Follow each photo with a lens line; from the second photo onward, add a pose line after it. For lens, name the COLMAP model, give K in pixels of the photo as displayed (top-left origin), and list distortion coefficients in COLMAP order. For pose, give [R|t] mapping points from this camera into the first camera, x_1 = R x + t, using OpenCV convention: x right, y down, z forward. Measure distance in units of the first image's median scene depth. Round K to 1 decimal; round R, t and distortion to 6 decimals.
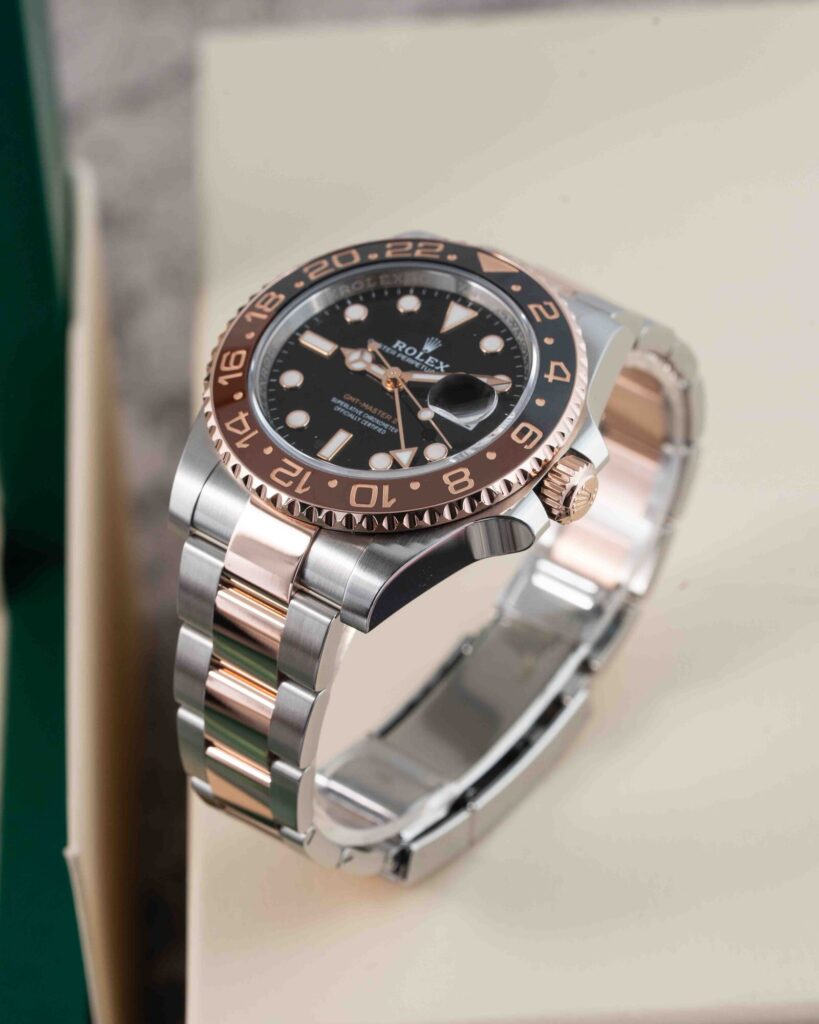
lens RADIAL K [[5363.0, 0, 409.5], [0, 5363.0, 512.0], [0, 0, 1]] dist [-2.608595, -6.606859]
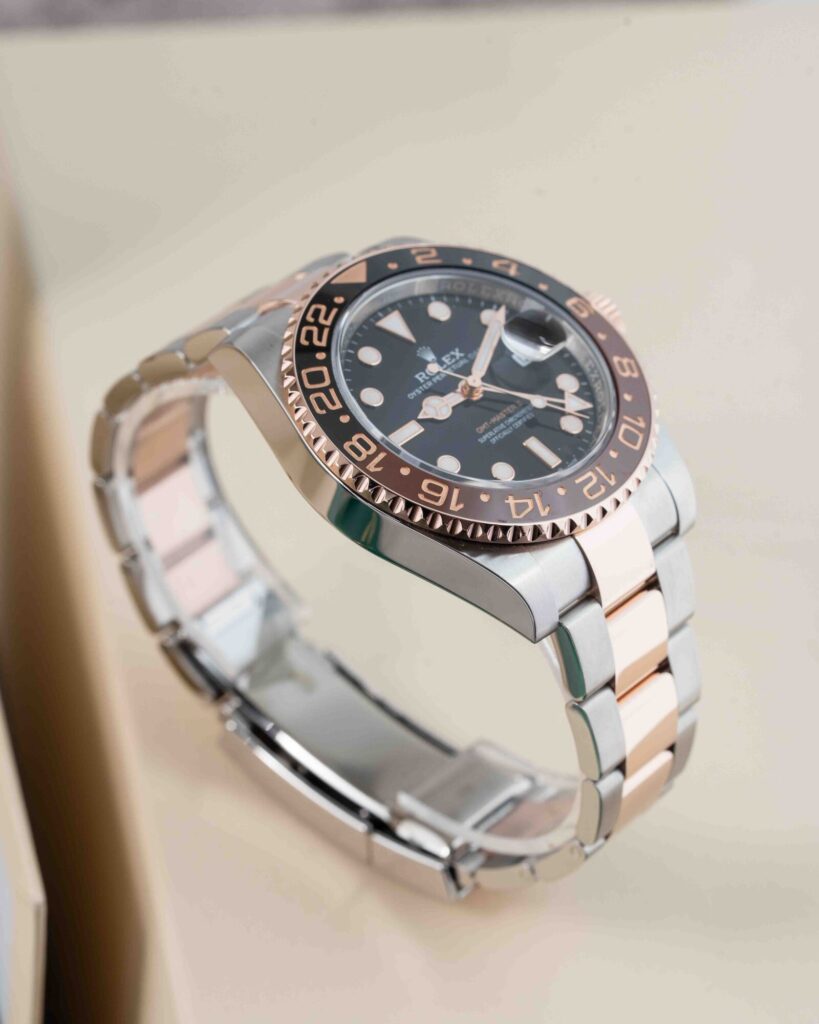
lens RADIAL K [[5363.0, 0, 409.5], [0, 5363.0, 512.0], [0, 0, 1]] dist [-2.608595, -6.606859]
pose [[0.058252, -0.664192, 0.745289, -0.755213], [0.576408, 0.631918, 0.518105, -0.528925], [-0.815083, 0.399410, 0.419656, 0.601352]]
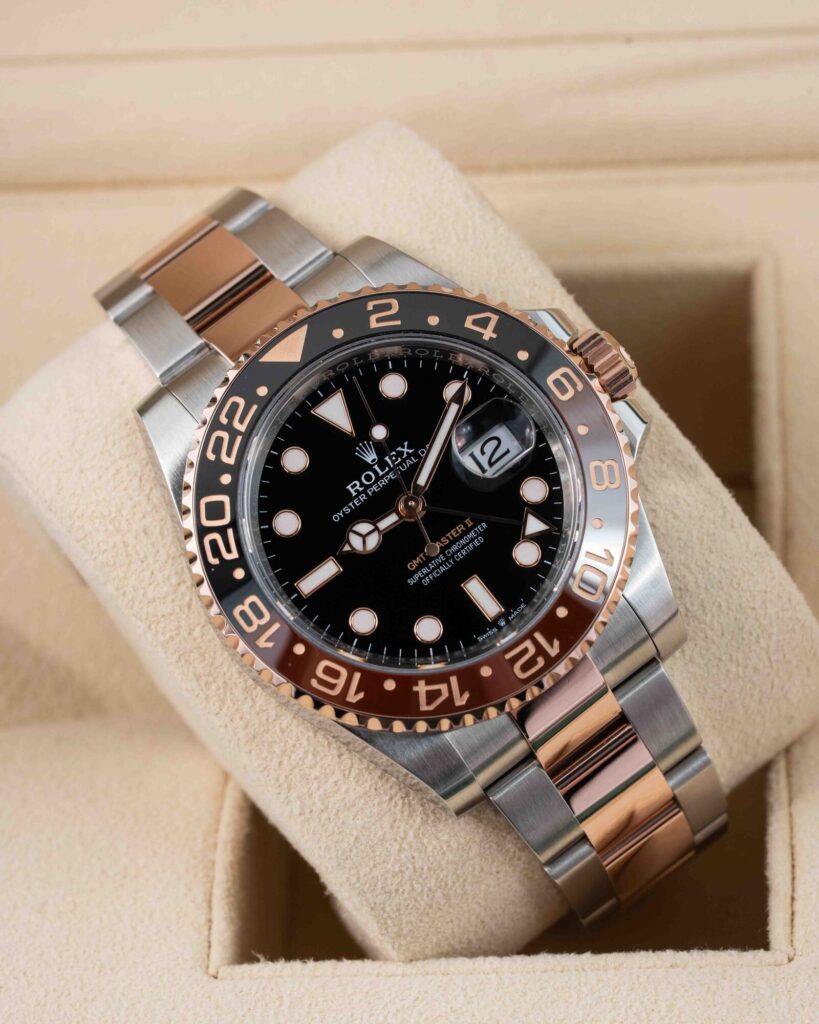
lens RADIAL K [[5363.0, 0, 409.5], [0, 5363.0, 512.0], [0, 0, 1]] dist [-2.608595, -6.606859]
pose [[0.246126, -0.920813, 0.302532, -0.258271], [0.707161, 0.384061, 0.593650, -0.524162], [-0.662831, 0.067826, 0.745690, 0.370266]]
